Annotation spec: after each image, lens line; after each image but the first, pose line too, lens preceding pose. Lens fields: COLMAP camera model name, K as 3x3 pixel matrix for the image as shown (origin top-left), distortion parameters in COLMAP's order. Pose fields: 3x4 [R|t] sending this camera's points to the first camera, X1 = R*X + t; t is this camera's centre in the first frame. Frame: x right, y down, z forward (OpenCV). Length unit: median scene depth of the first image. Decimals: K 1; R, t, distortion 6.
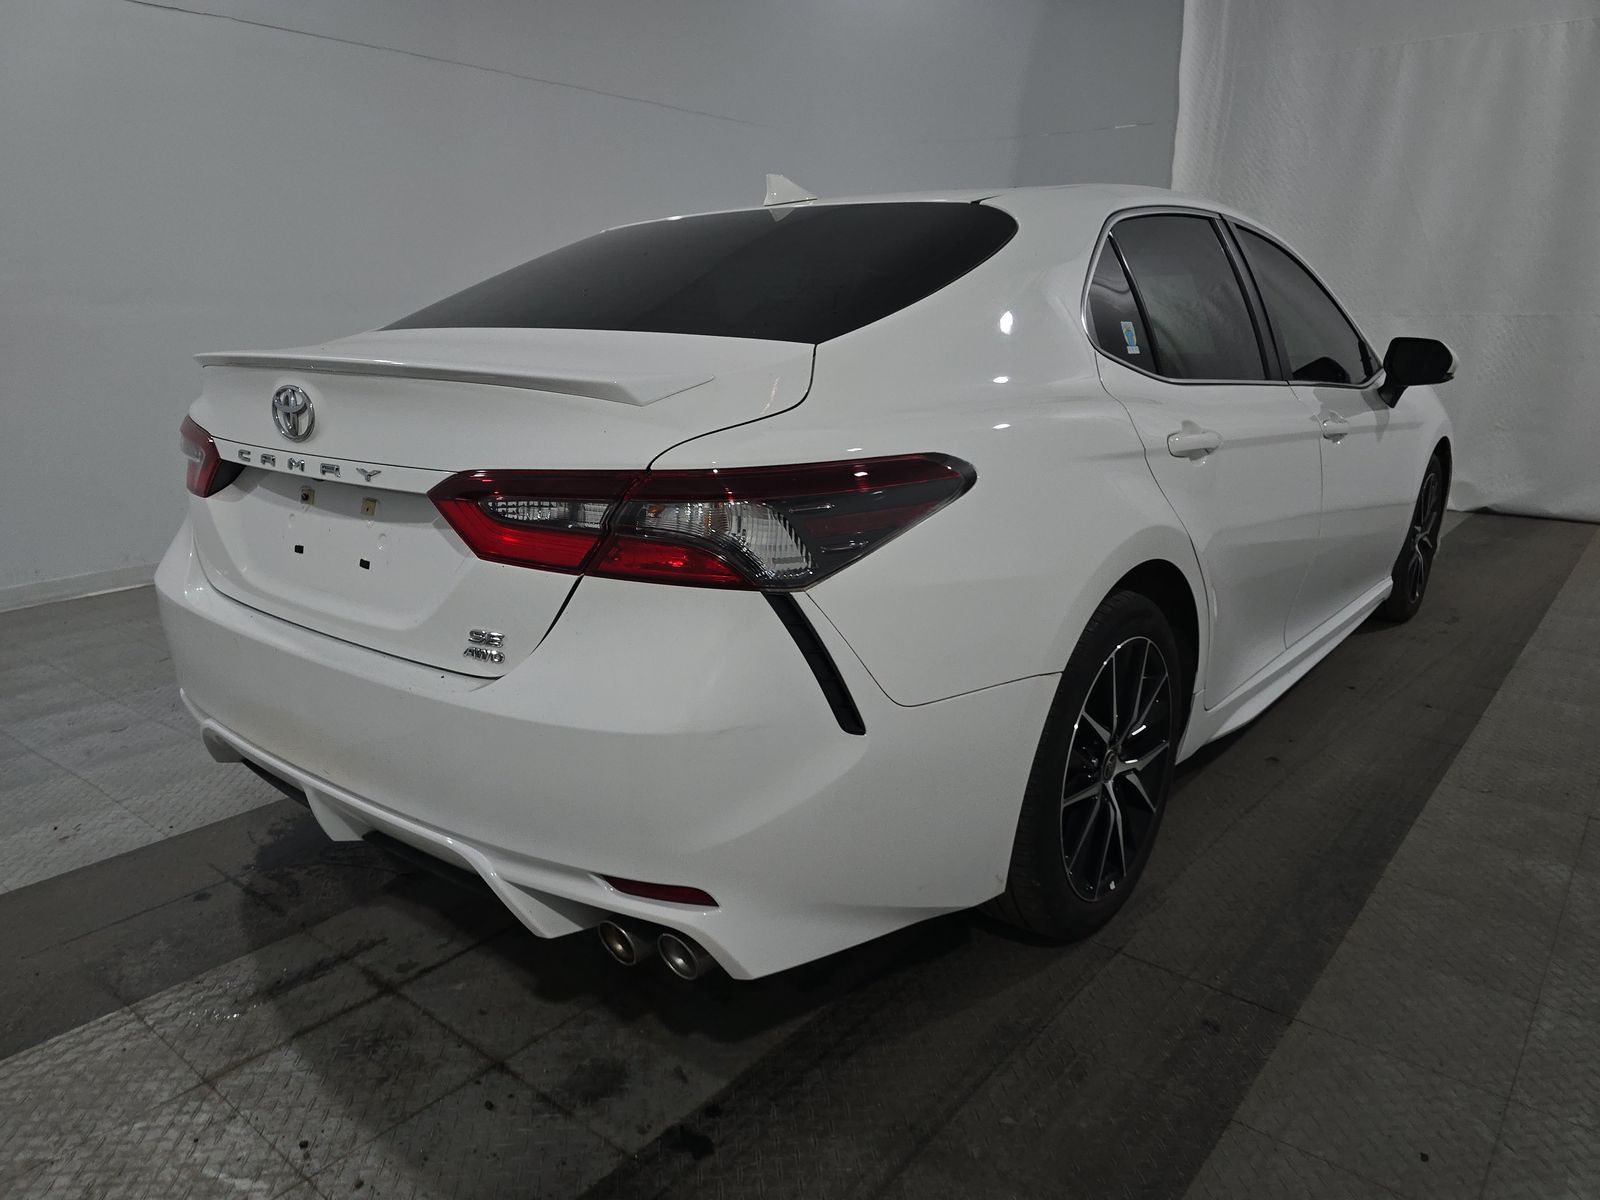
lens RADIAL K [[1054.7, 0, 800.7], [0, 1054.7, 601.4], [0, 0, 1]] dist [0.031172, -0.026805]
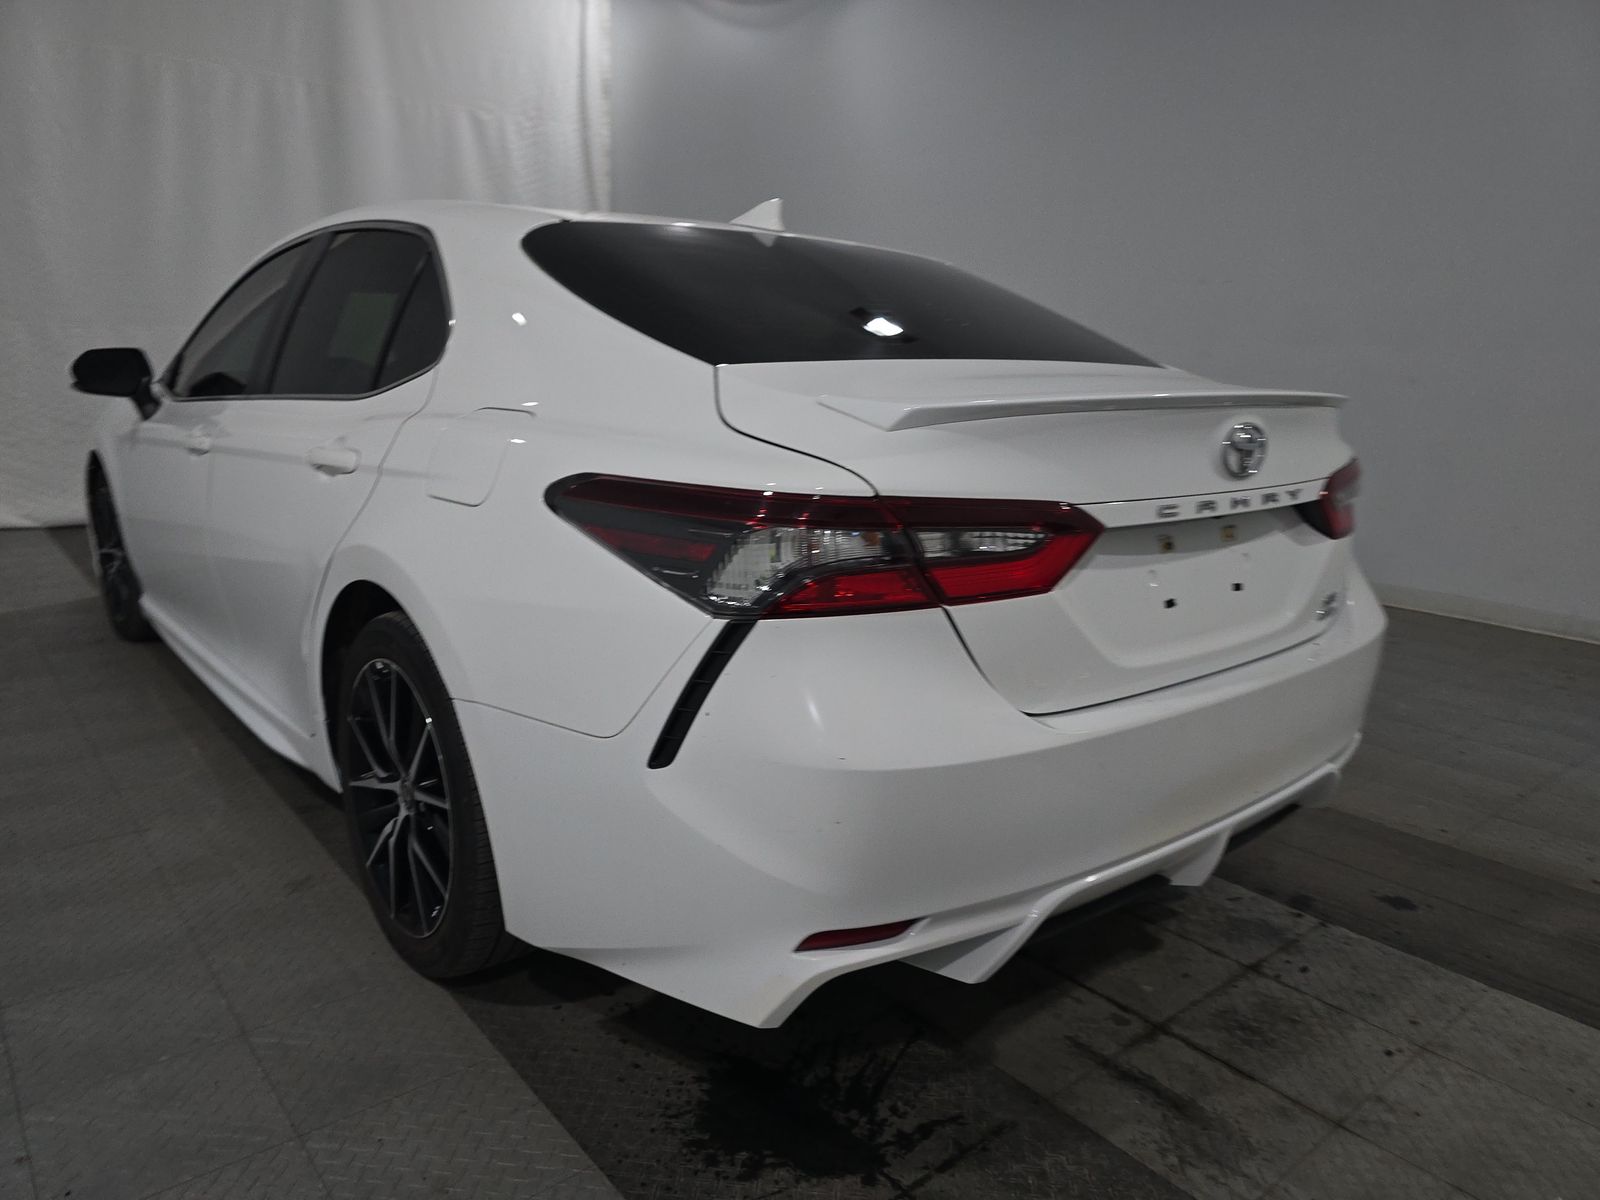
lens RADIAL K [[1054.7, 0, 797.1], [0, 1054.7, 601.1], [0, 0, 1]] dist [0.031172, -0.026805]
pose [[0.226394, -0.216719, 0.949620, -1.518785], [0.225342, 0.960138, 0.165396, -0.295661], [-0.947611, 0.176545, 0.266205, 1.138148]]
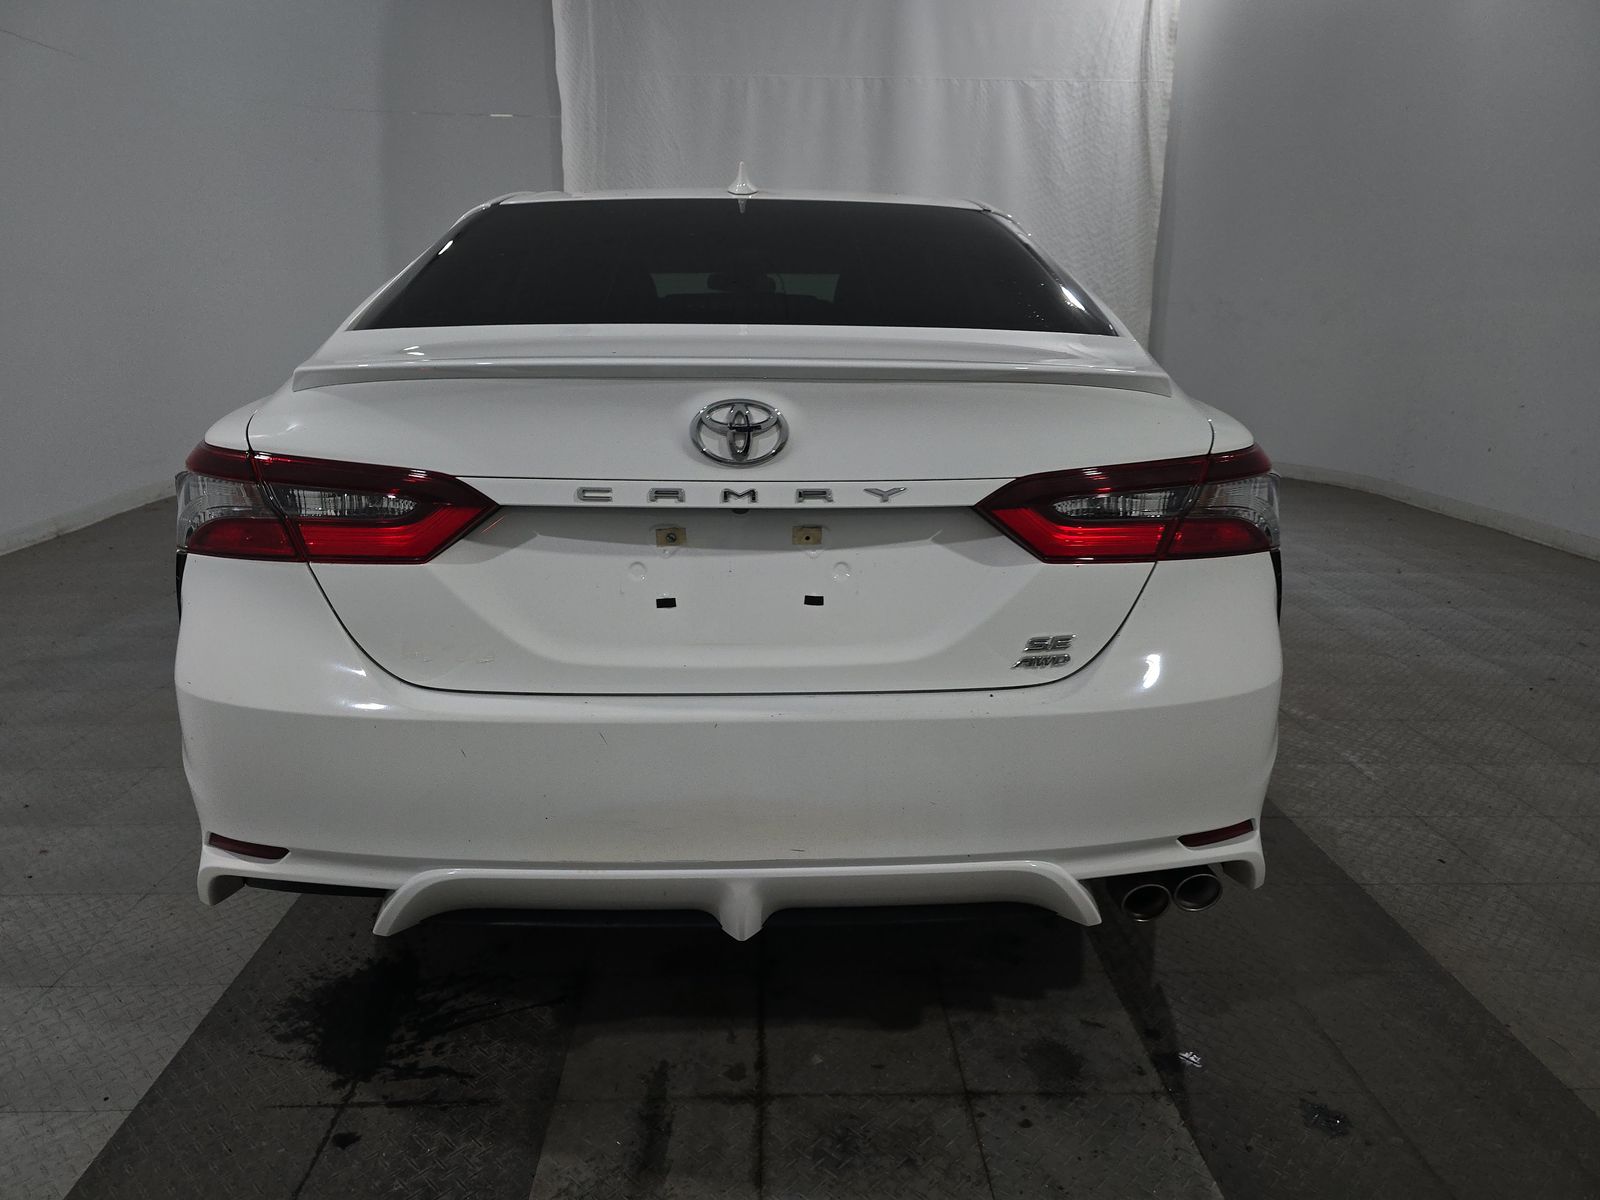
lens RADIAL K [[1054.7, 0, 800.1], [0, 1054.7, 593.9], [0, 0, 1]] dist [0.031172, -0.026805]
pose [[0.765416, -0.163348, 0.622459, -0.956285], [0.160016, 0.985180, 0.061769, -0.095902], [-0.623324, 0.052325, 0.780211, 0.334384]]
